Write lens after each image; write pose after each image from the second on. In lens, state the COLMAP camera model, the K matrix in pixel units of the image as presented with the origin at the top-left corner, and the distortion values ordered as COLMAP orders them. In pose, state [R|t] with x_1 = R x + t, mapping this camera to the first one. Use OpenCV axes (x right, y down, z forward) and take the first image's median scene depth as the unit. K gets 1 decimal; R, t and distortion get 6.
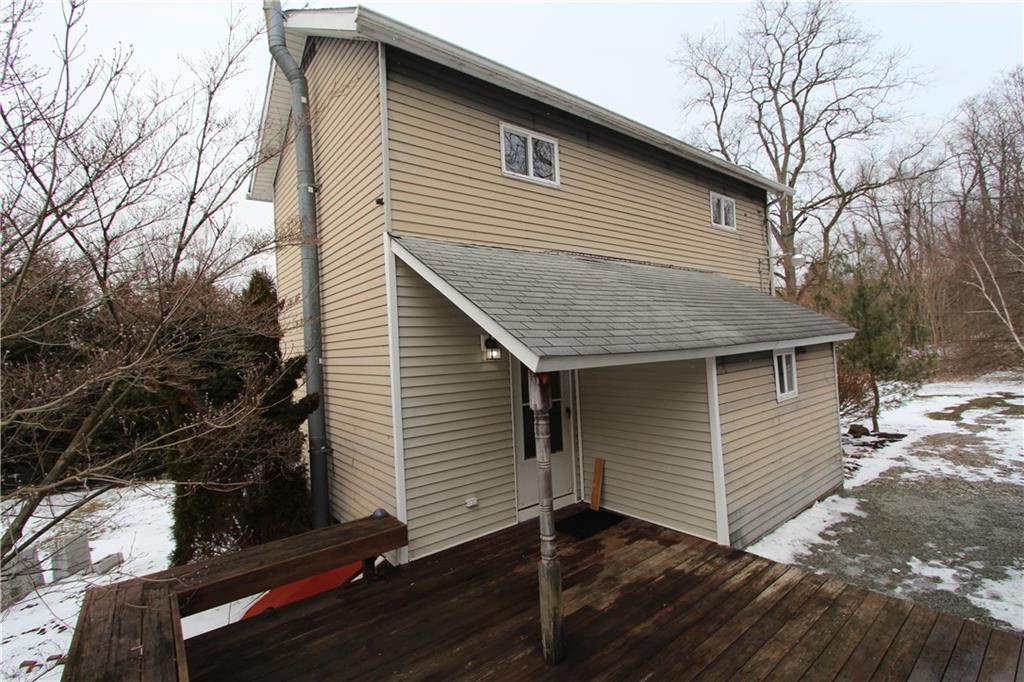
lens RADIAL K [[477.9, 0, 512.0], [0, 477.9, 341.0], [0, 0, 1]] dist [0.000003, 0.000237]
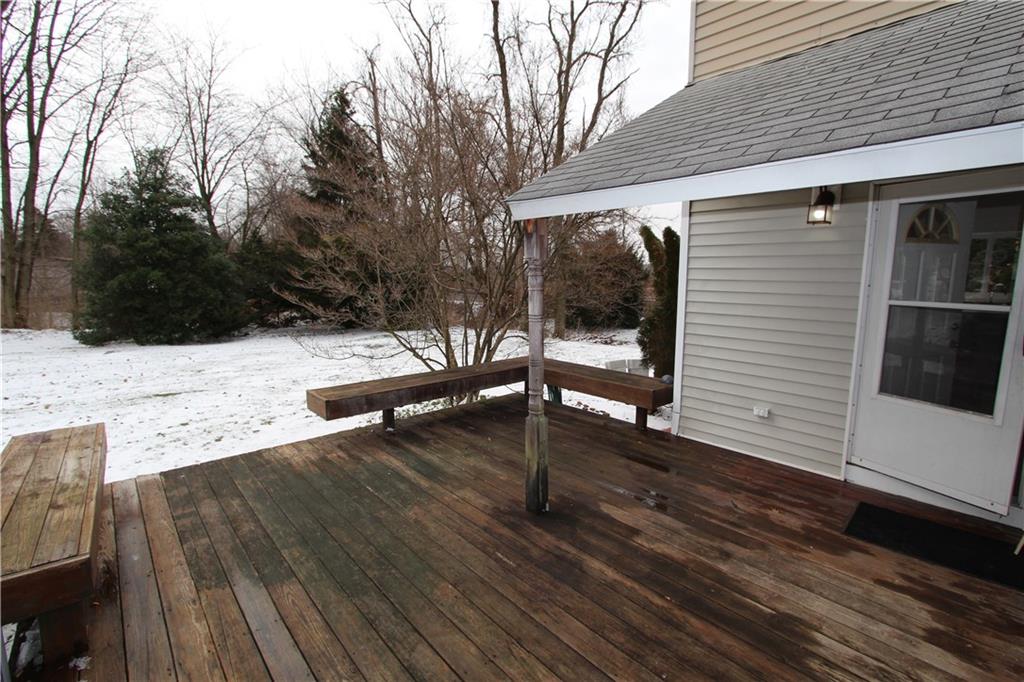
lens RADIAL K [[477.9, 0, 512.0], [0, 477.9, 341.0], [0, 0, 1]] dist [0.000003, 0.000237]
pose [[0.028512, 0.181137, -0.983045, 0.700725], [0.005109, 0.983405, 0.181351, 0.097003], [0.999580, -0.010193, 0.027113, 0.646103]]
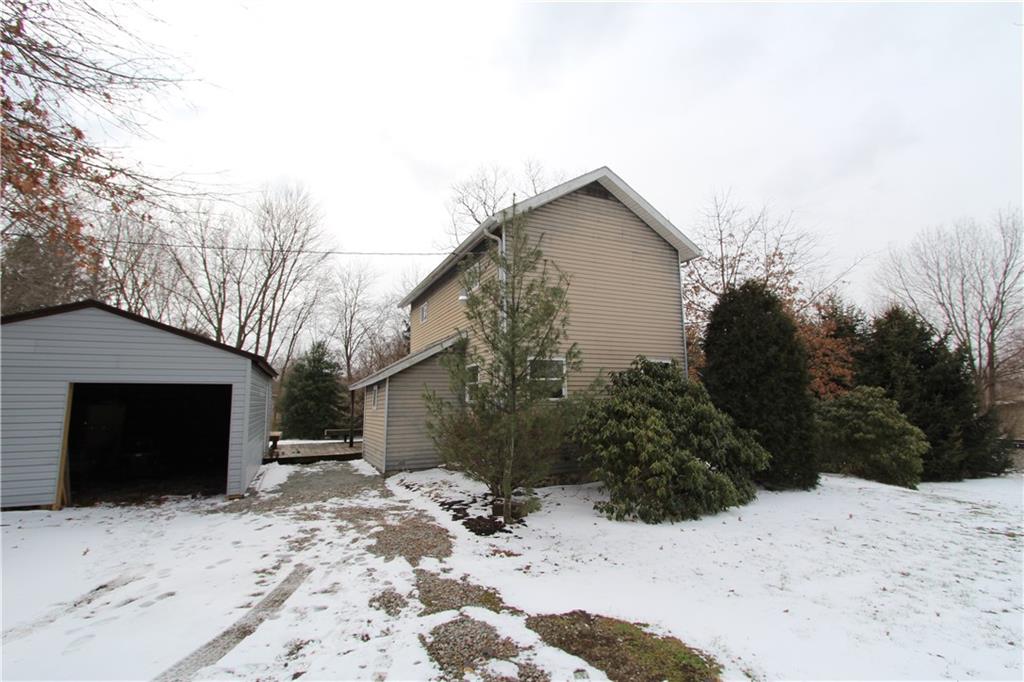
lens RADIAL K [[477.9, 0, 512.0], [0, 477.9, 341.0], [0, 0, 1]] dist [0.000003, 0.000237]
pose [[-0.241368, -0.085936, -0.966621, 1.747315], [0.019501, 0.995441, -0.093367, 0.073622], [0.970238, -0.041386, -0.238592, 1.492248]]
